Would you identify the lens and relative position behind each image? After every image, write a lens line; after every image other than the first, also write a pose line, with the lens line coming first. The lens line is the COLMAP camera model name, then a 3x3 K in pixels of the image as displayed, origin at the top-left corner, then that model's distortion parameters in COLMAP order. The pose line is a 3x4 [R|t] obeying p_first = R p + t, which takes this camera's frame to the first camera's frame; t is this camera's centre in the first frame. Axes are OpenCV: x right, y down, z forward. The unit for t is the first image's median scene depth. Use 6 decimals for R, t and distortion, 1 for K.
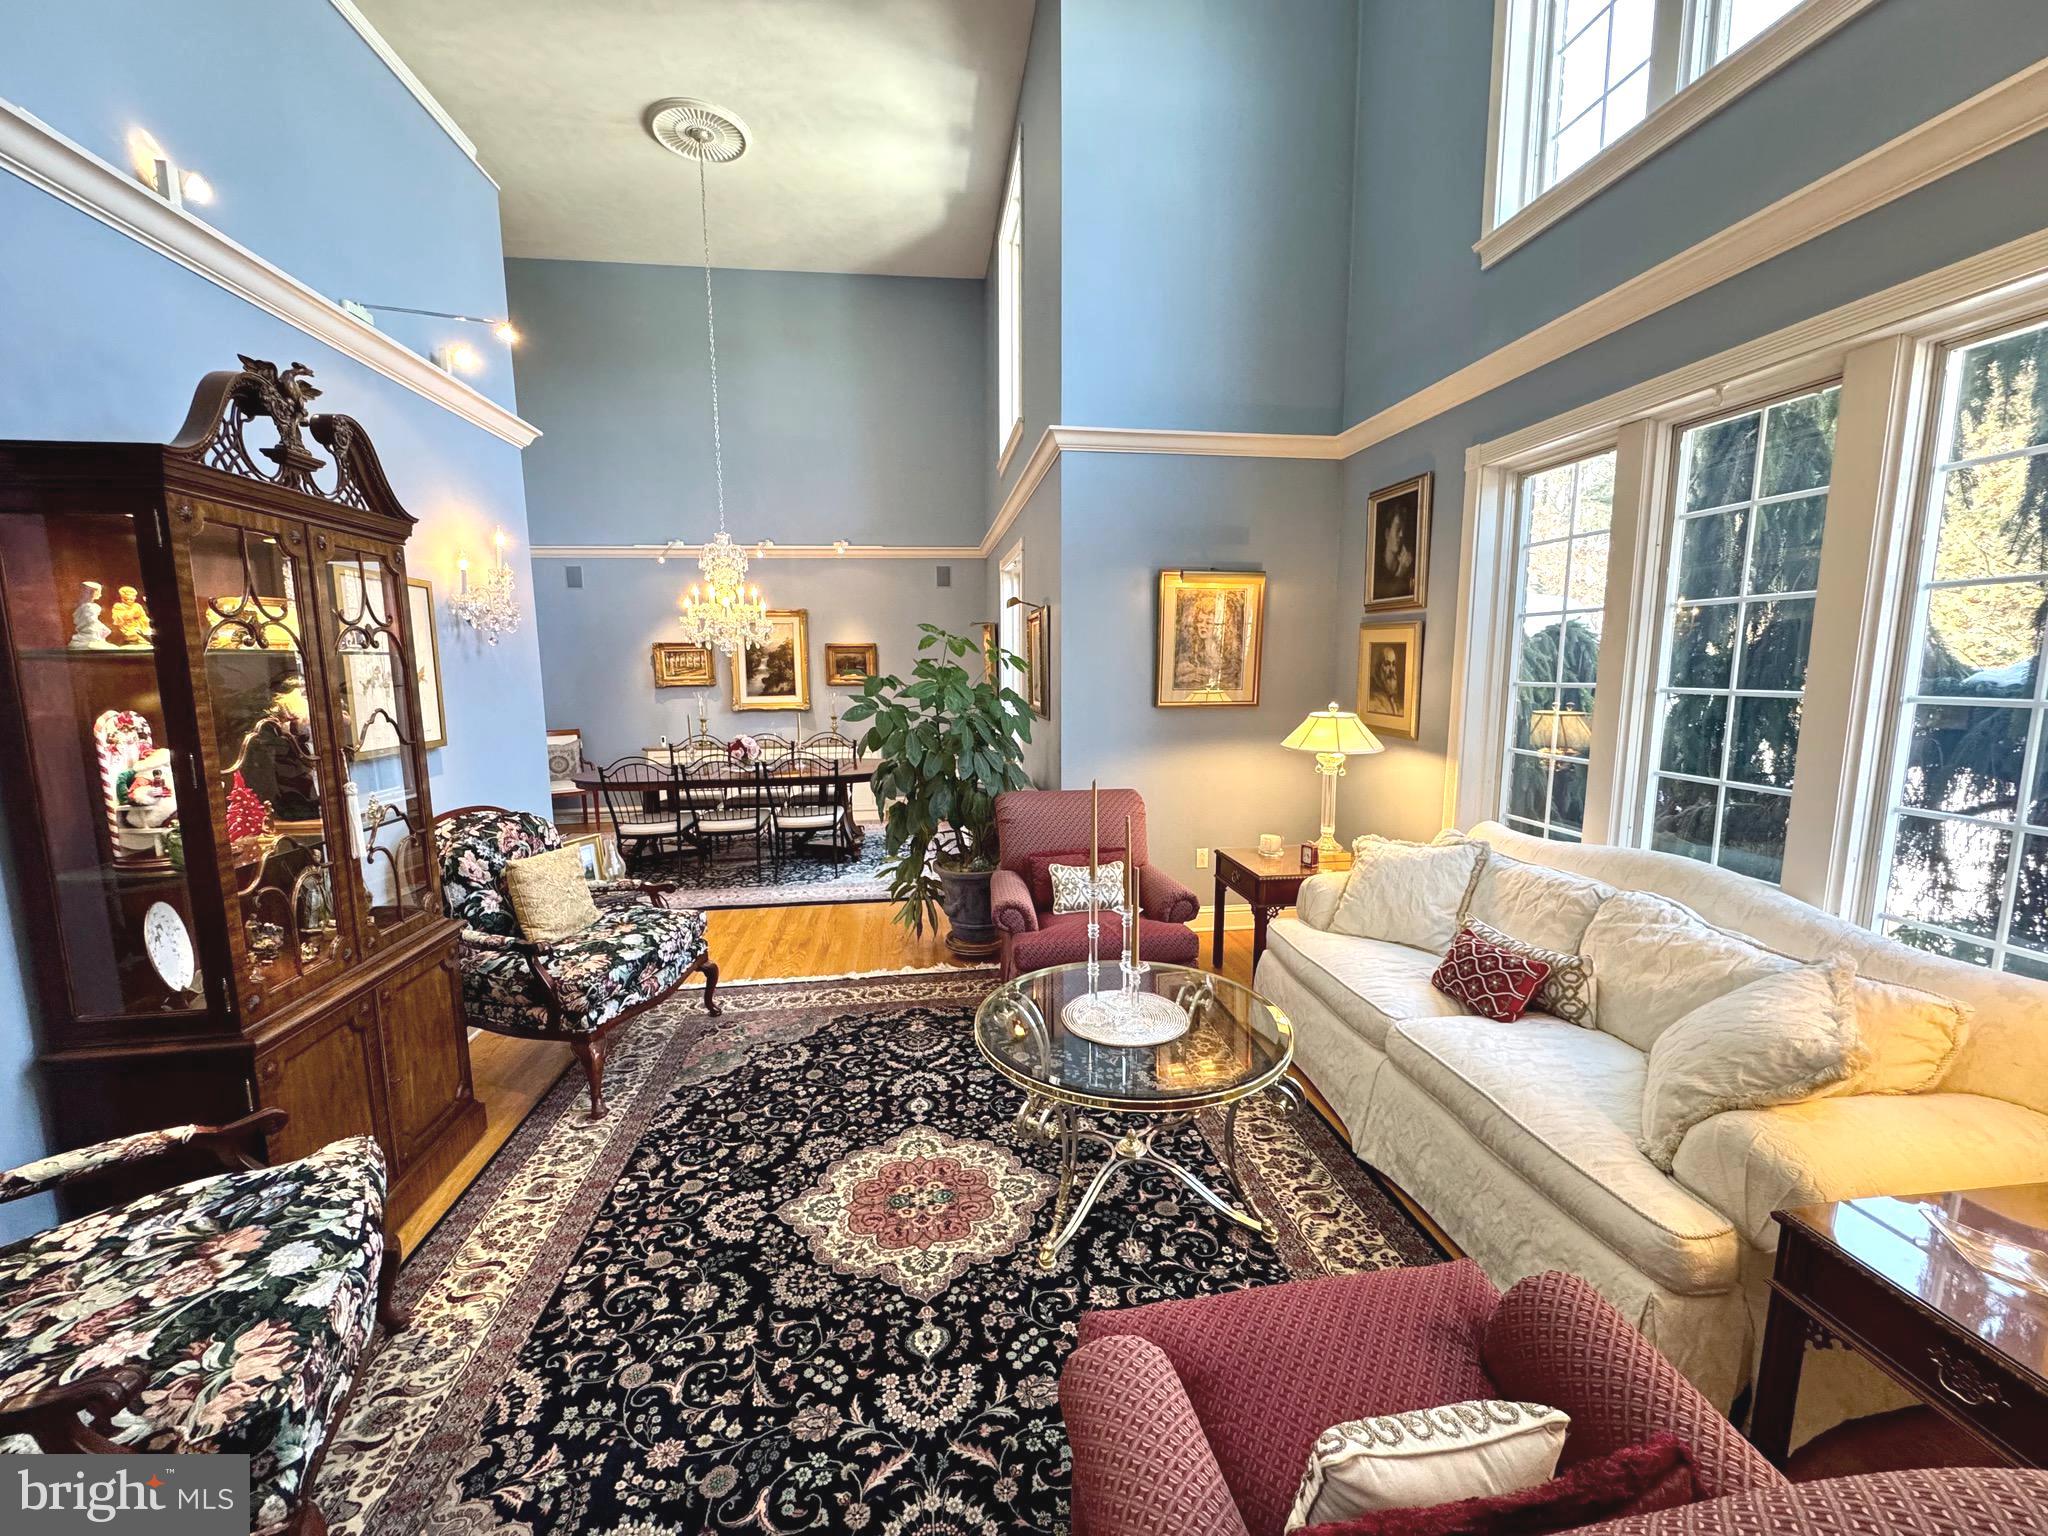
lens RADIAL K [[814.0, 0, 1024.2], [0, 814.0, 767.6], [0, 0, 1]] dist [-0.002460, -0.000400]
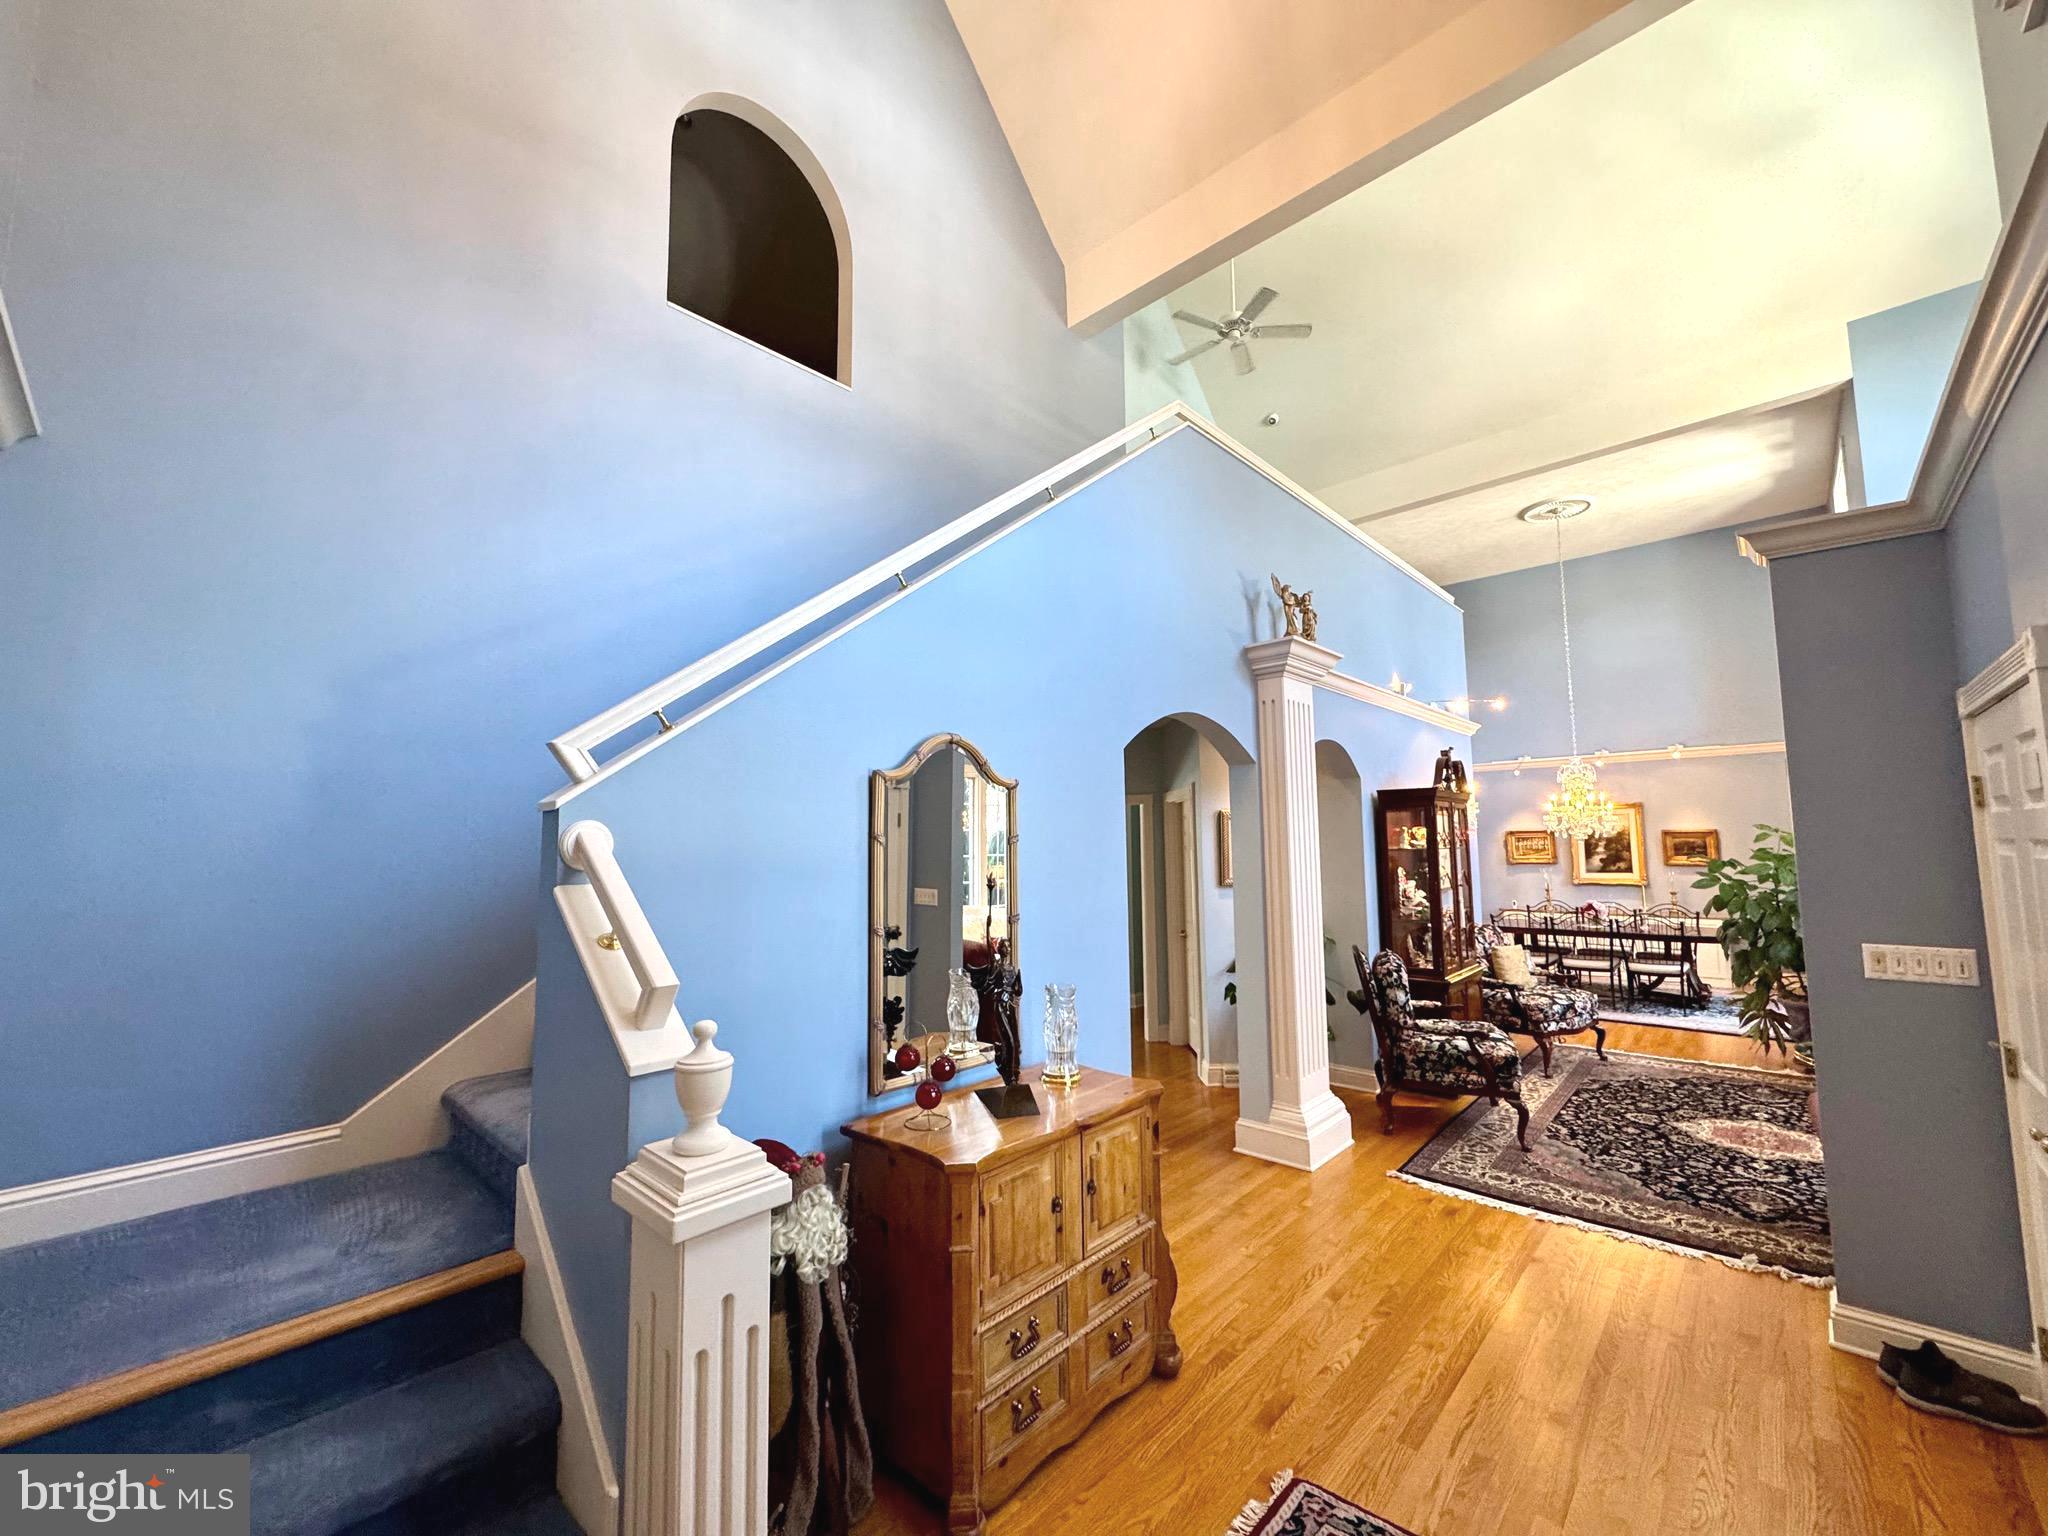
lens RADIAL K [[814.0, 0, 1029.1], [0, 814.0, 767.7], [0, 0, 1]] dist [-0.002460, -0.000400]
pose [[0.637009, -0.067919, -0.767858, 0.216967], [-0.097838, 0.980932, -0.167932, 0.123911], [0.764622, 0.182100, 0.618218, -1.181353]]
